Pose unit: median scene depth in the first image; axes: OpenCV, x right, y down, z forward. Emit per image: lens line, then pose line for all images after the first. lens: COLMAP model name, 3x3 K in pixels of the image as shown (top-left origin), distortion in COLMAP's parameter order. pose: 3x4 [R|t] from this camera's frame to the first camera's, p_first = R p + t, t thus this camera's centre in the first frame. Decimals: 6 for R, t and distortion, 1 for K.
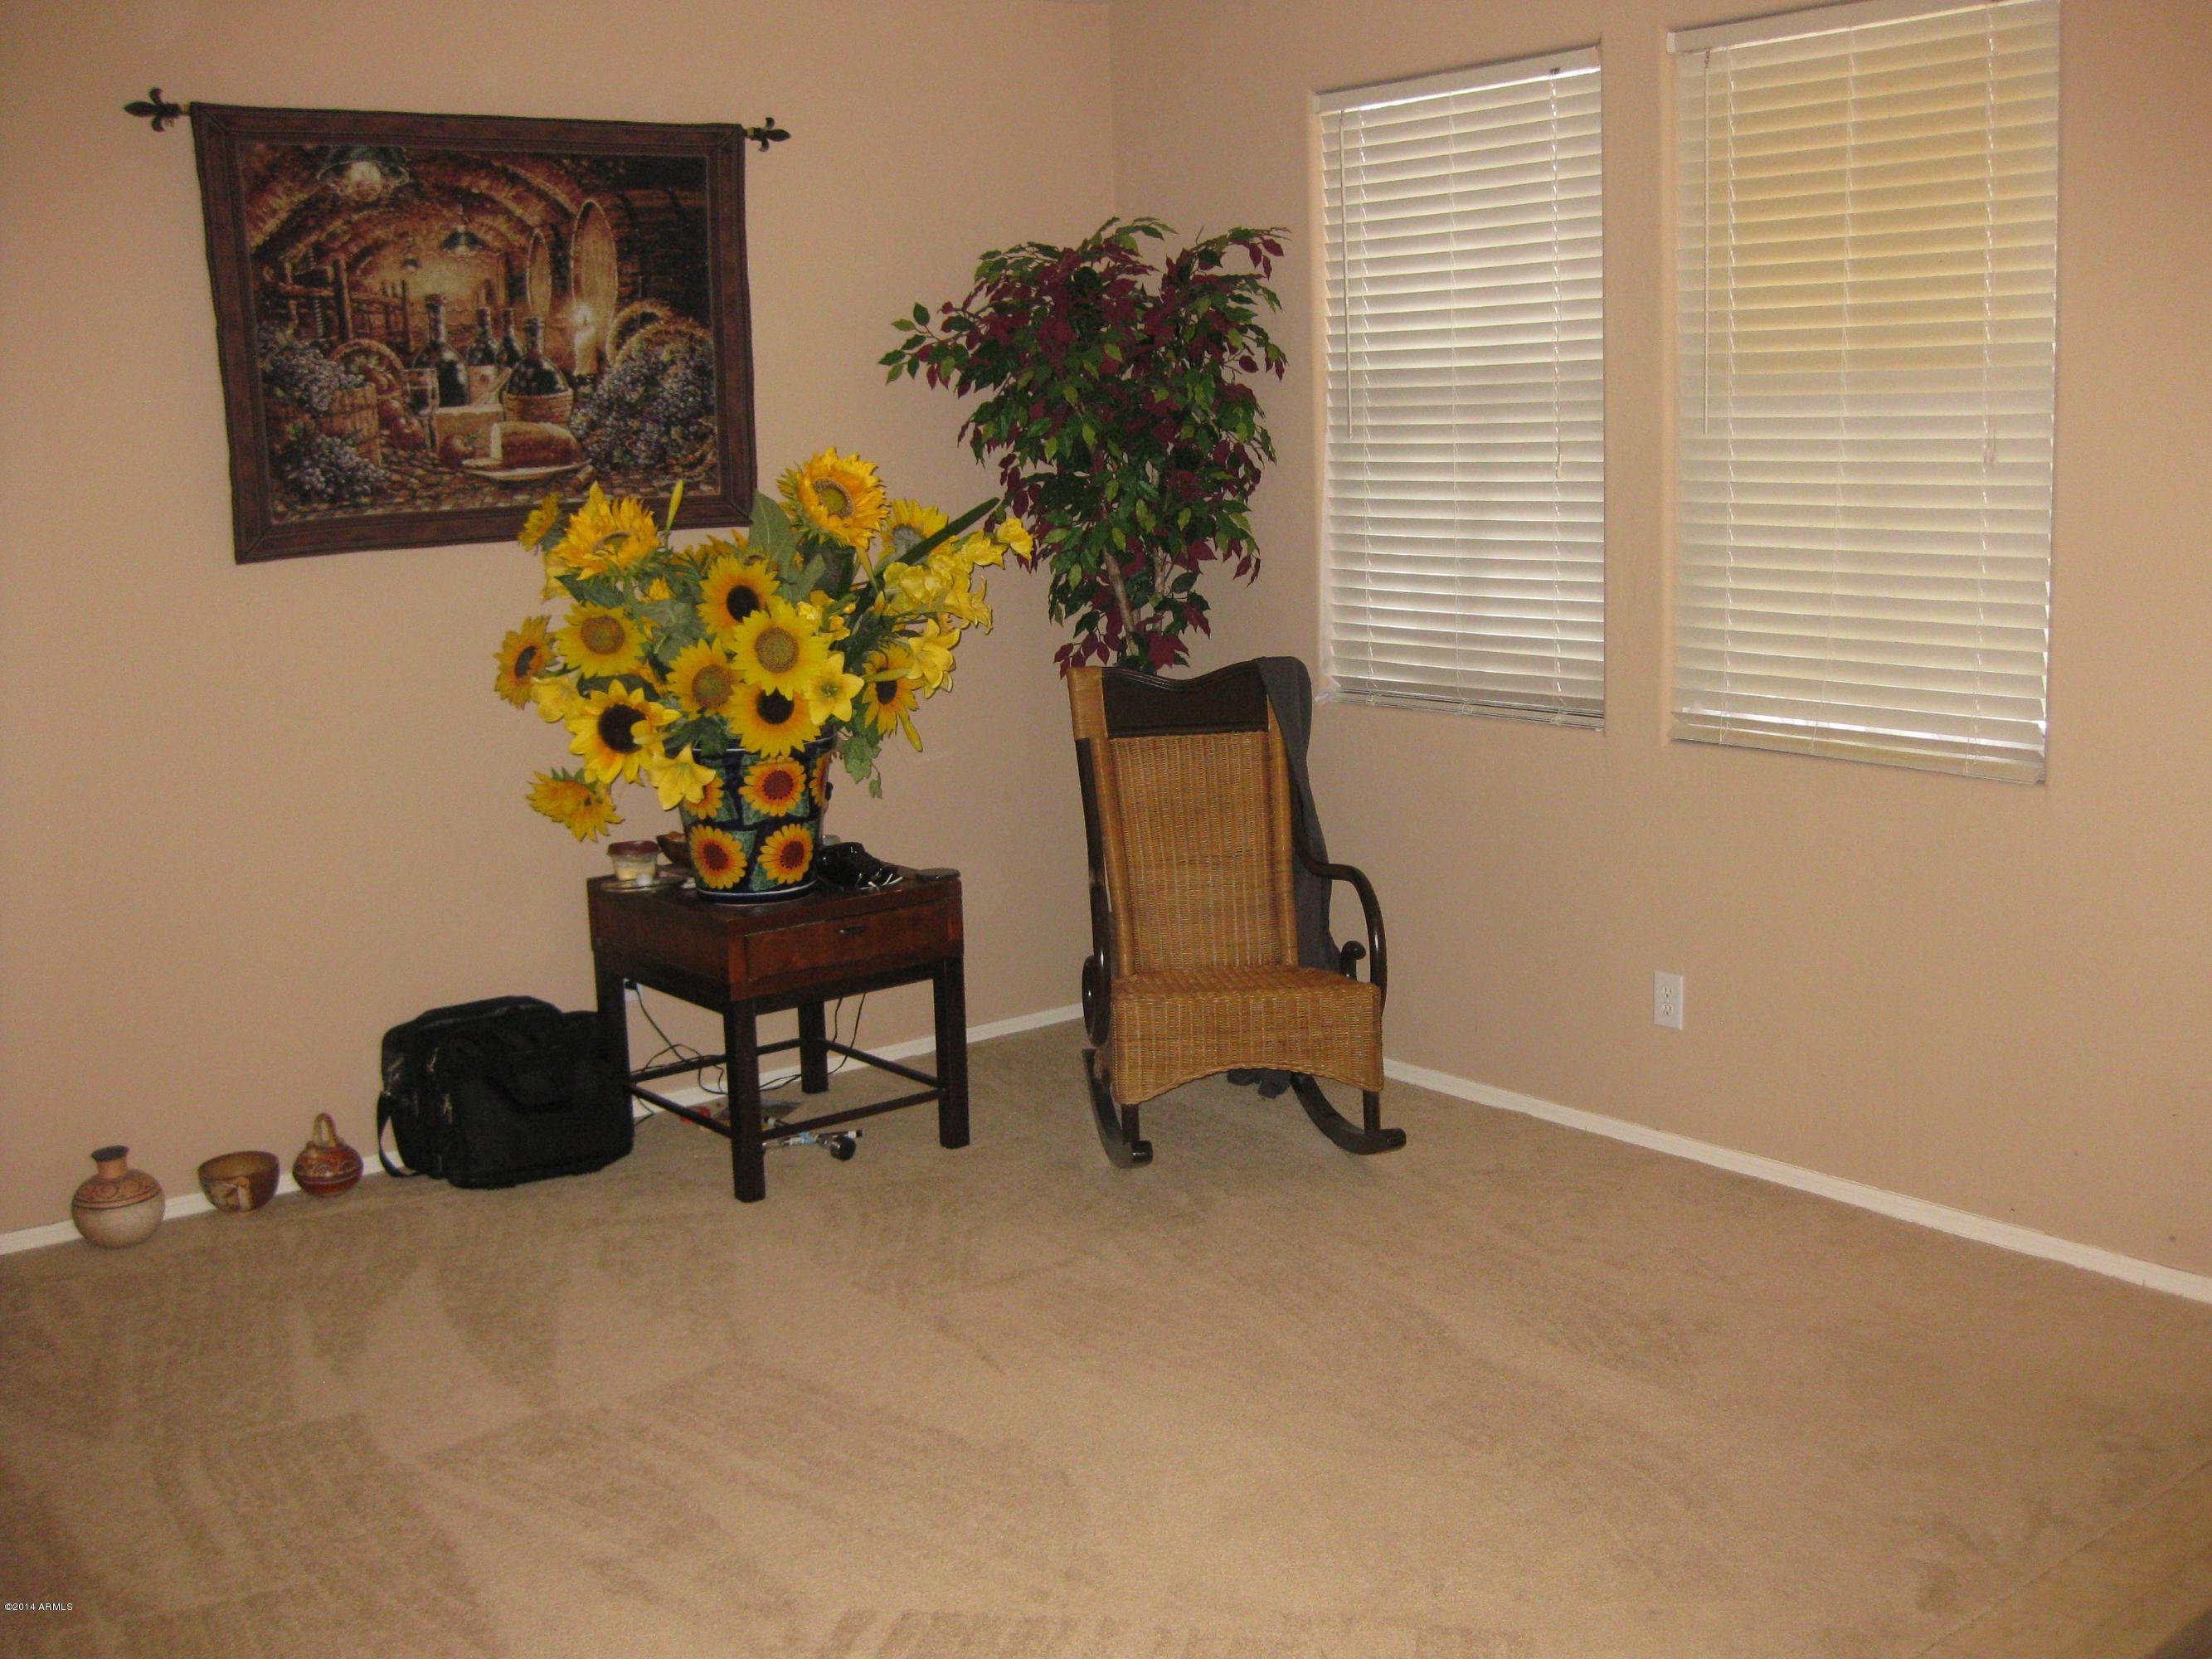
lens RADIAL K [[2285.7, 0, 1106.0], [0, 2285.7, 829.5], [0, 0, 1]] dist [-0.161845, 0.174737]
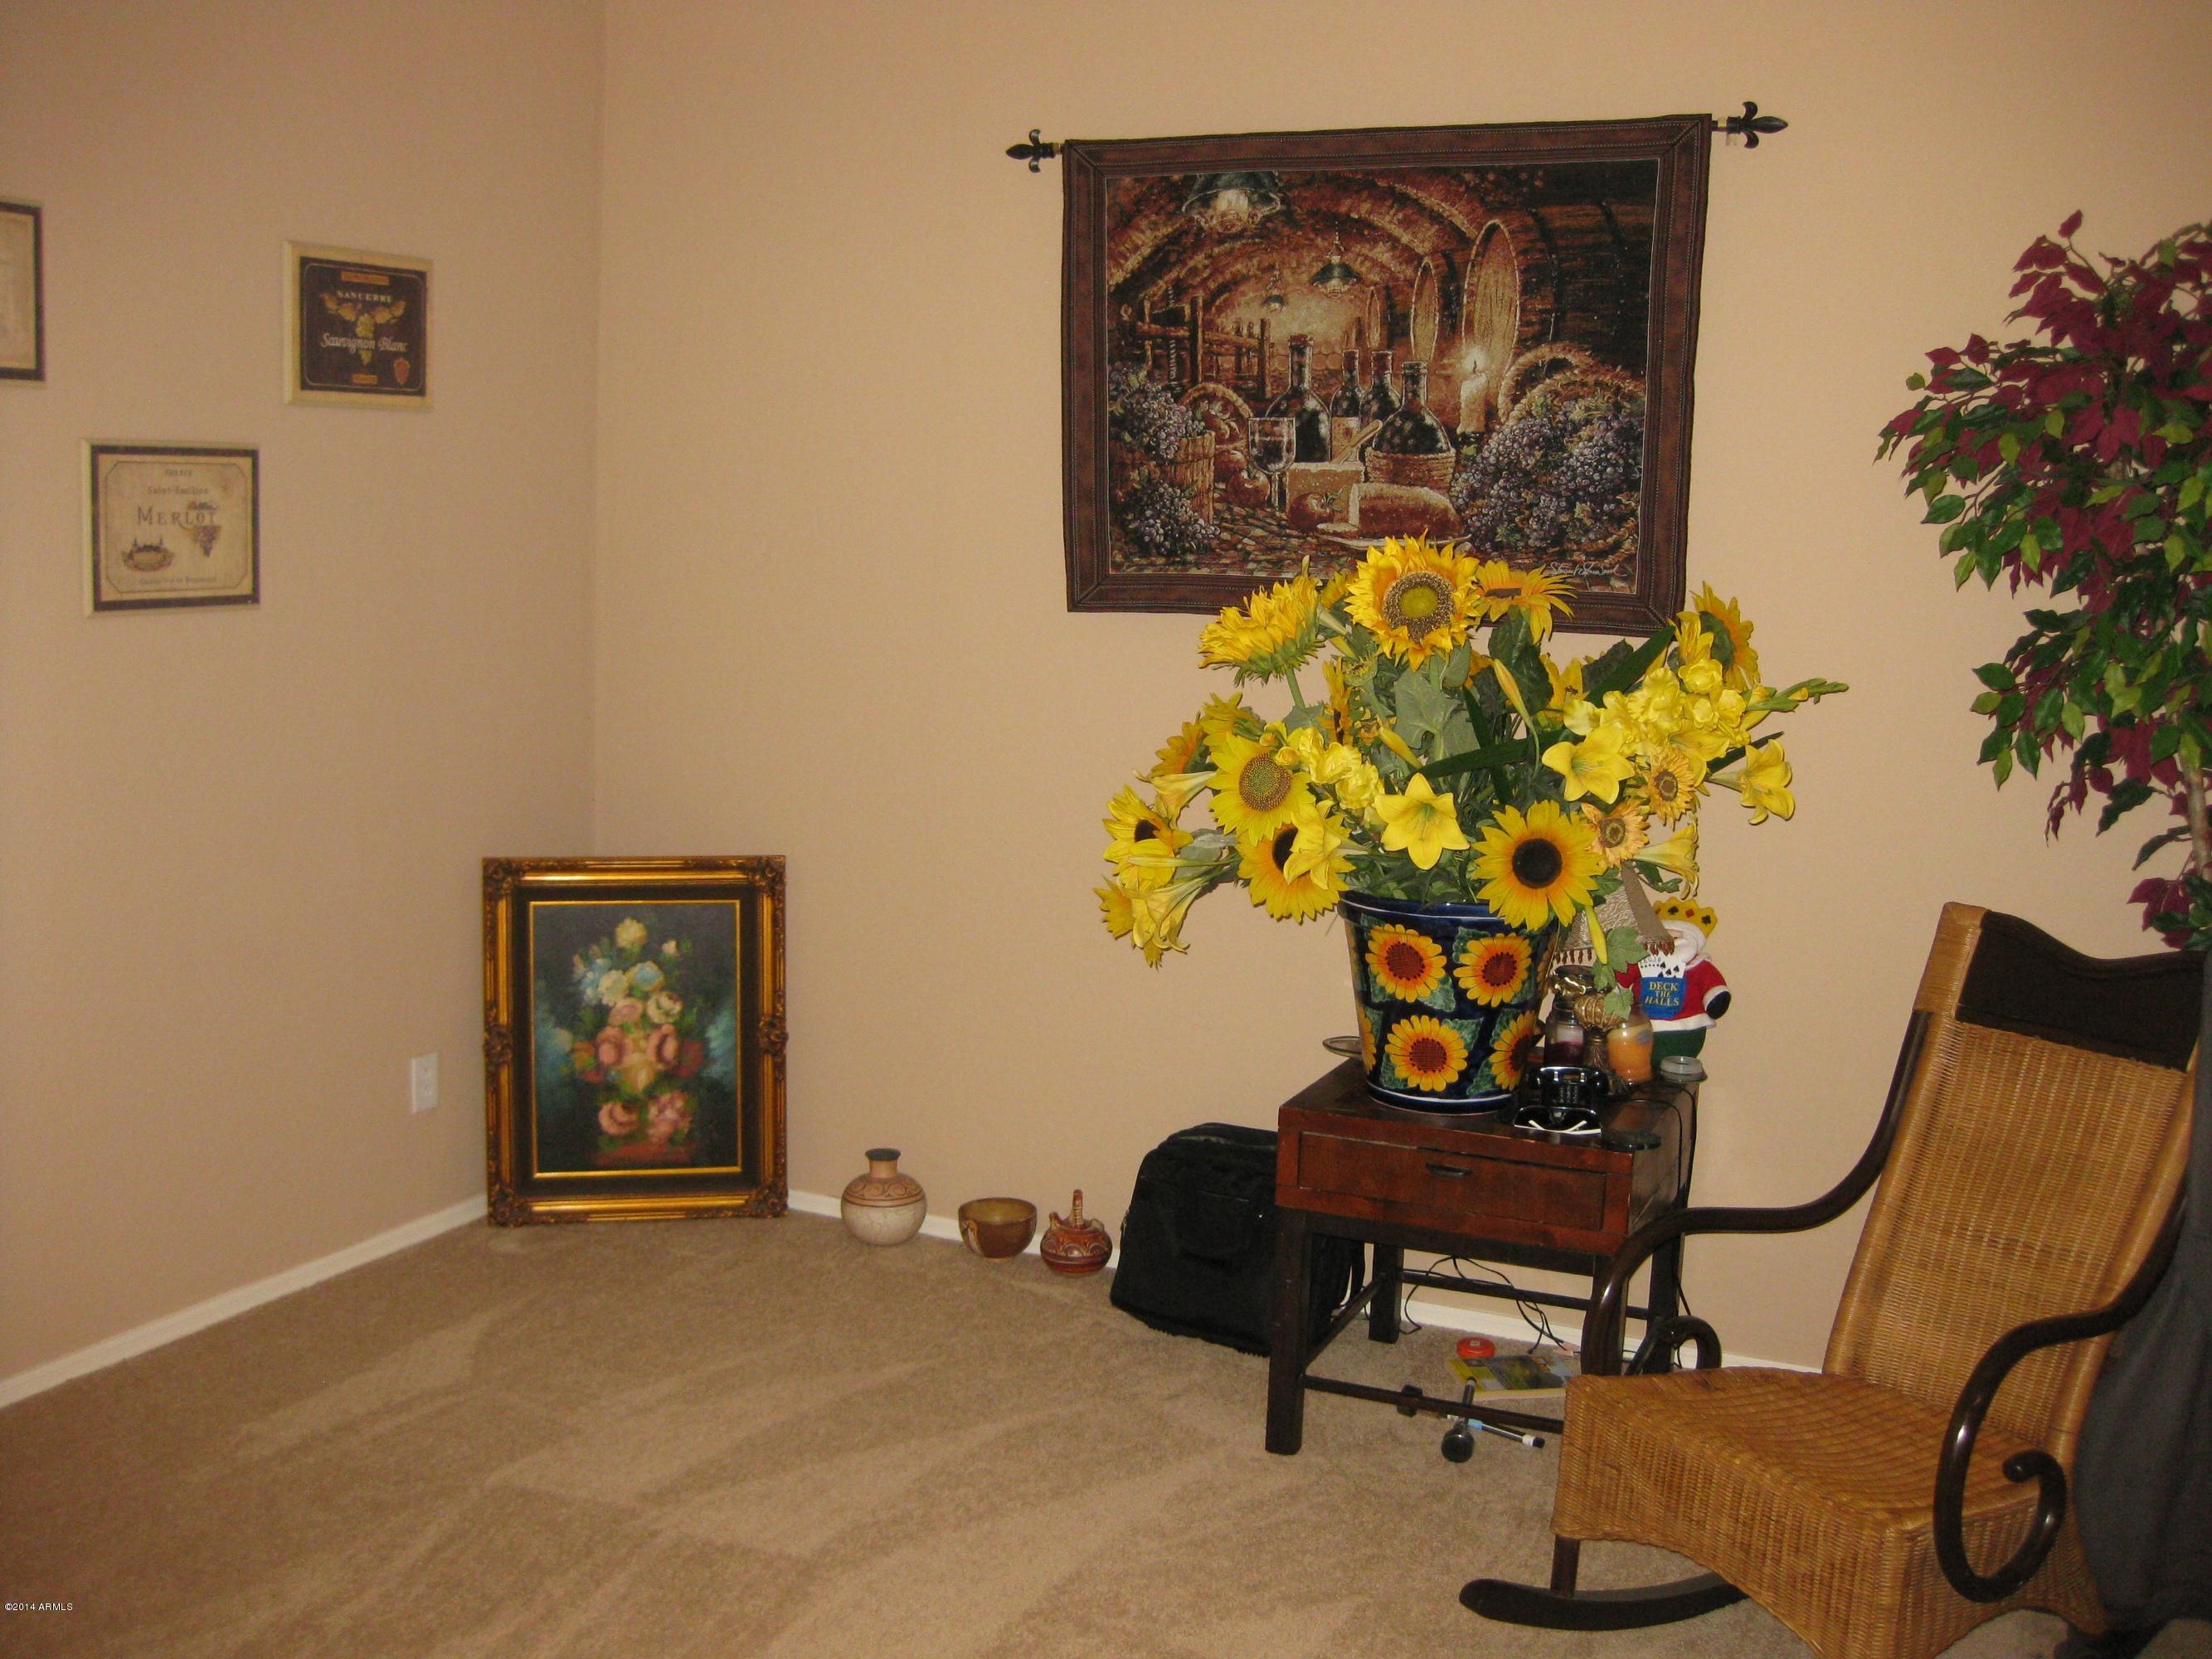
lens RADIAL K [[2285.7, 0, 1106.0], [0, 2285.7, 829.5], [0, 0, 1]] dist [-0.161845, 0.174737]
pose [[0.465770, 0.167815, -0.868848, 0.471665], [-0.195714, 0.977074, 0.083800, -0.107567], [0.862992, 0.131014, 0.487935, 0.520545]]
